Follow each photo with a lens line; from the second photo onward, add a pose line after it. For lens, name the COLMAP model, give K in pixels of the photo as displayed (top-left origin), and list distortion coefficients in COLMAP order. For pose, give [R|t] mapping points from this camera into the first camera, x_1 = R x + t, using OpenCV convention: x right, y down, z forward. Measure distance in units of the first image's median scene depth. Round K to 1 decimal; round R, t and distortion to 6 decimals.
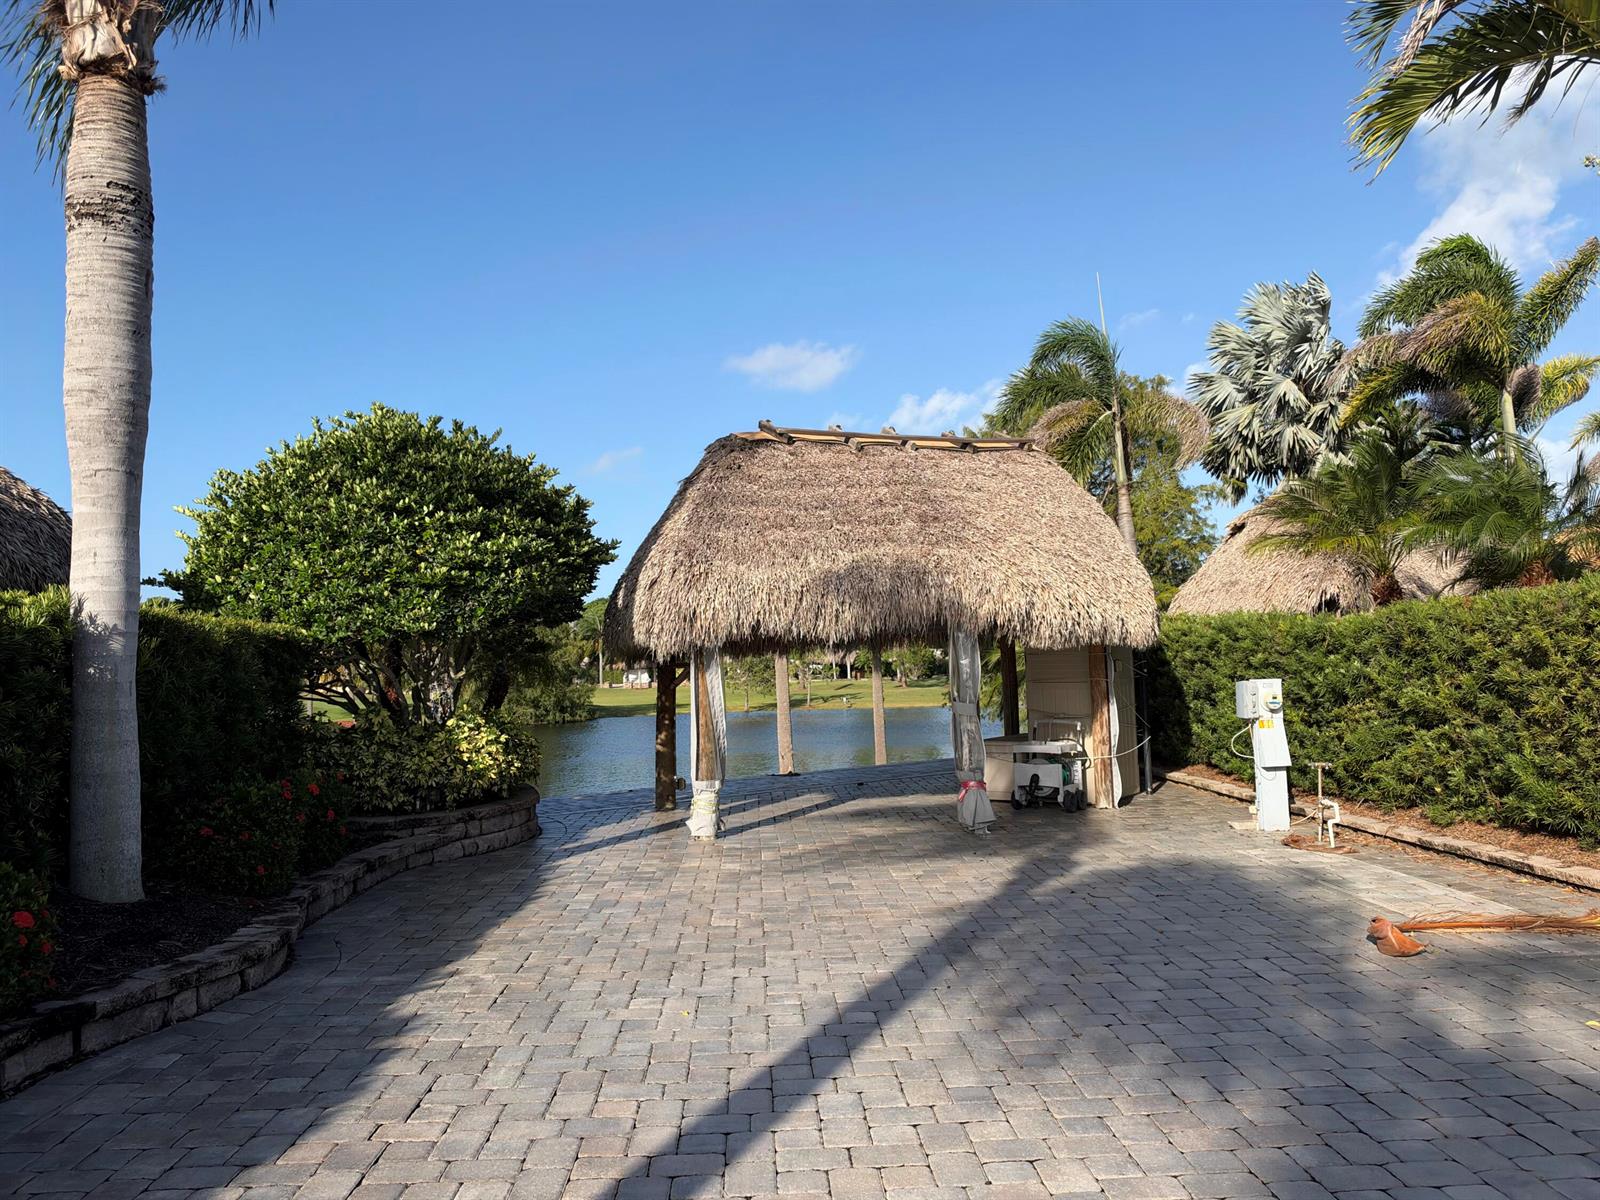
lens RADIAL K [[1104.7, 0, 802.6], [0, 1104.7, 576.0], [0, 0, 1]] dist [0.107956, -0.200231]
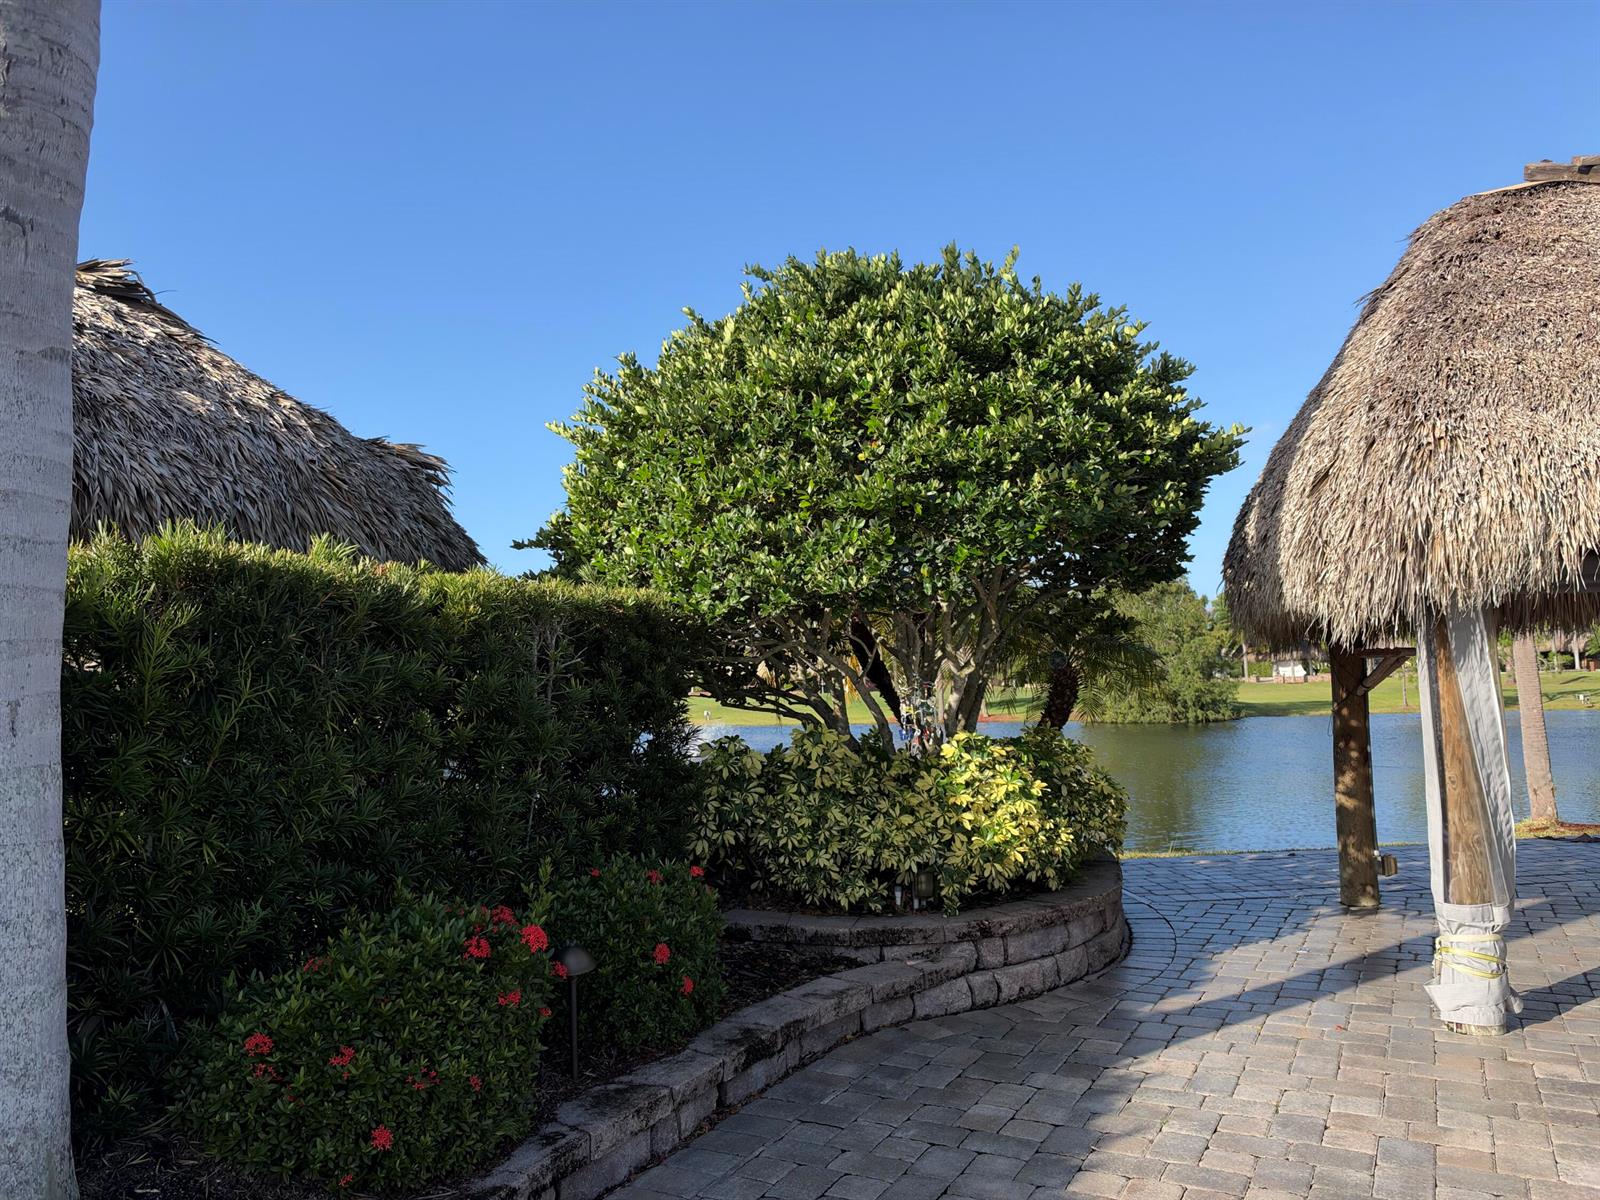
lens RADIAL K [[1104.7, 0, 802.6], [0, 1104.7, 576.0], [0, 0, 1]] dist [0.107956, -0.200231]
pose [[0.849200, -0.052114, -0.525494, -0.073913], [0.055432, 0.998418, -0.009435, 0.040552], [0.525154, -0.021117, 0.850745, 0.481387]]
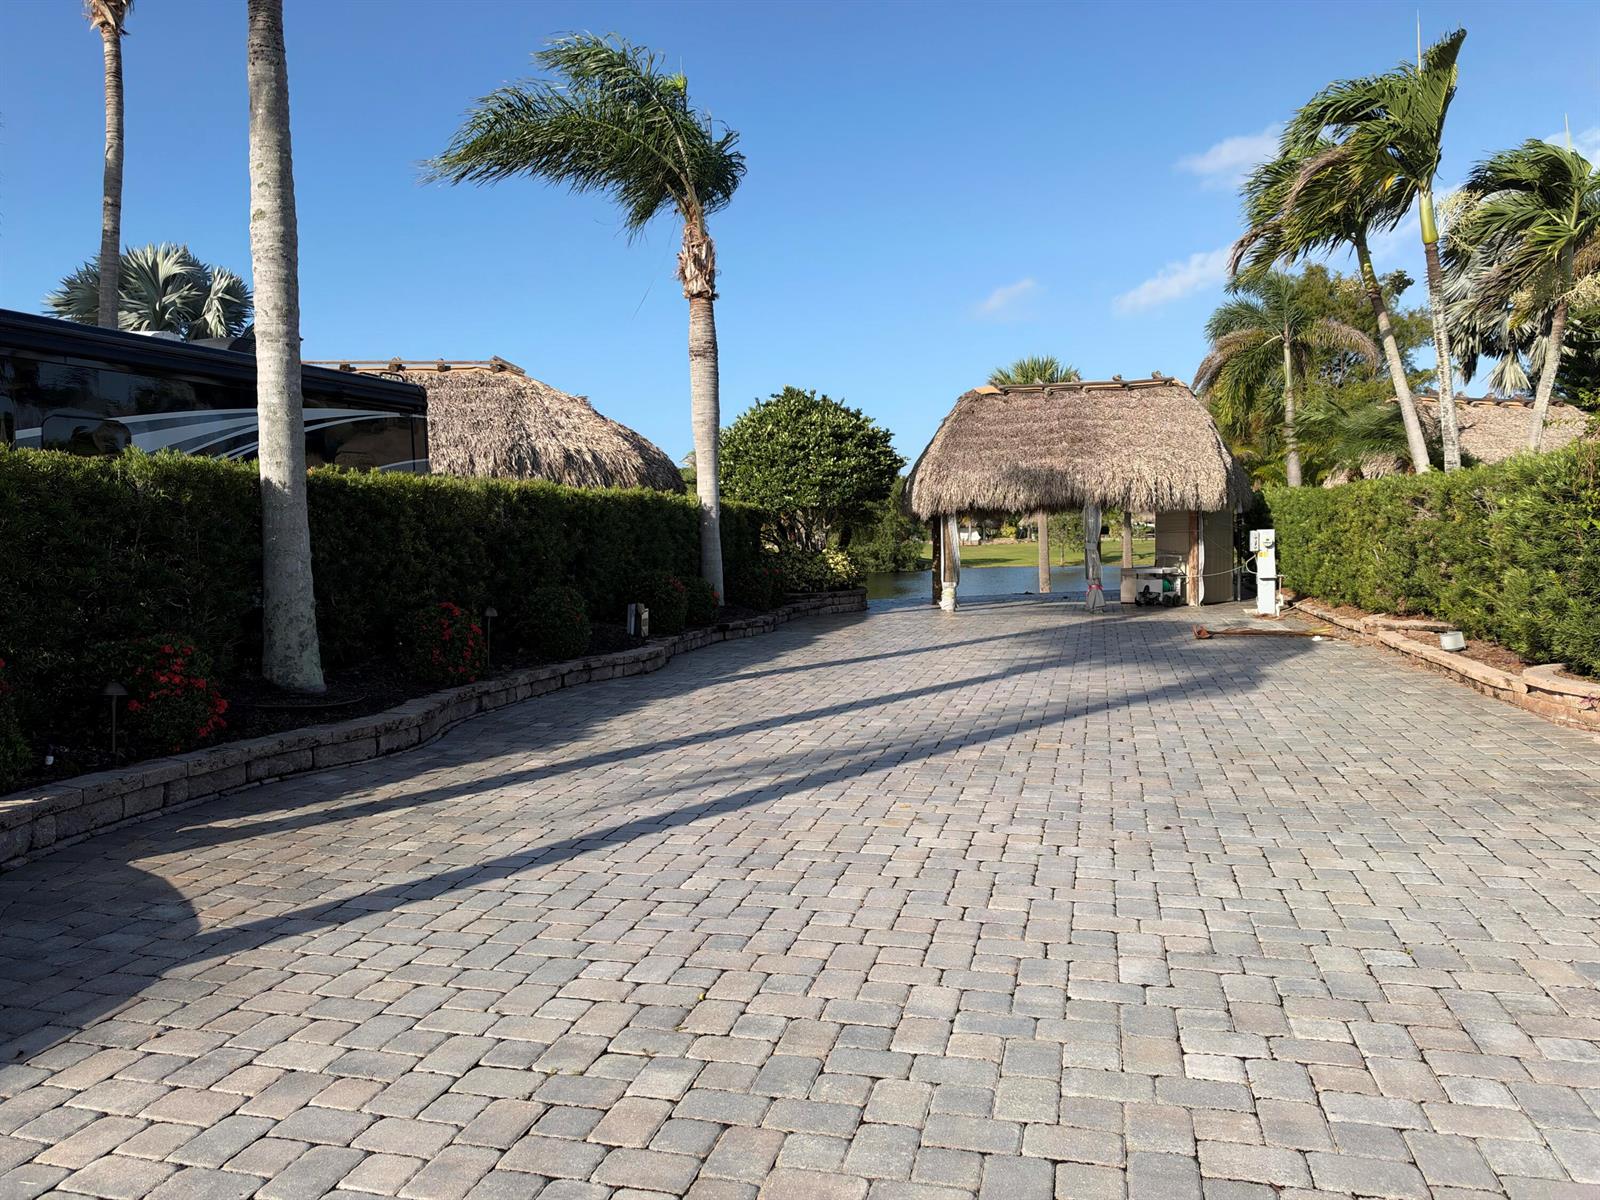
lens RADIAL K [[1104.7, 0, 802.6], [0, 1104.7, 576.0], [0, 0, 1]] dist [0.107956, -0.200231]
pose [[0.955457, 0.014992, -0.294748, 0.244602], [0.022452, 0.992122, 0.123243, -0.072156], [0.294274, -0.124371, 0.947594, -0.938148]]
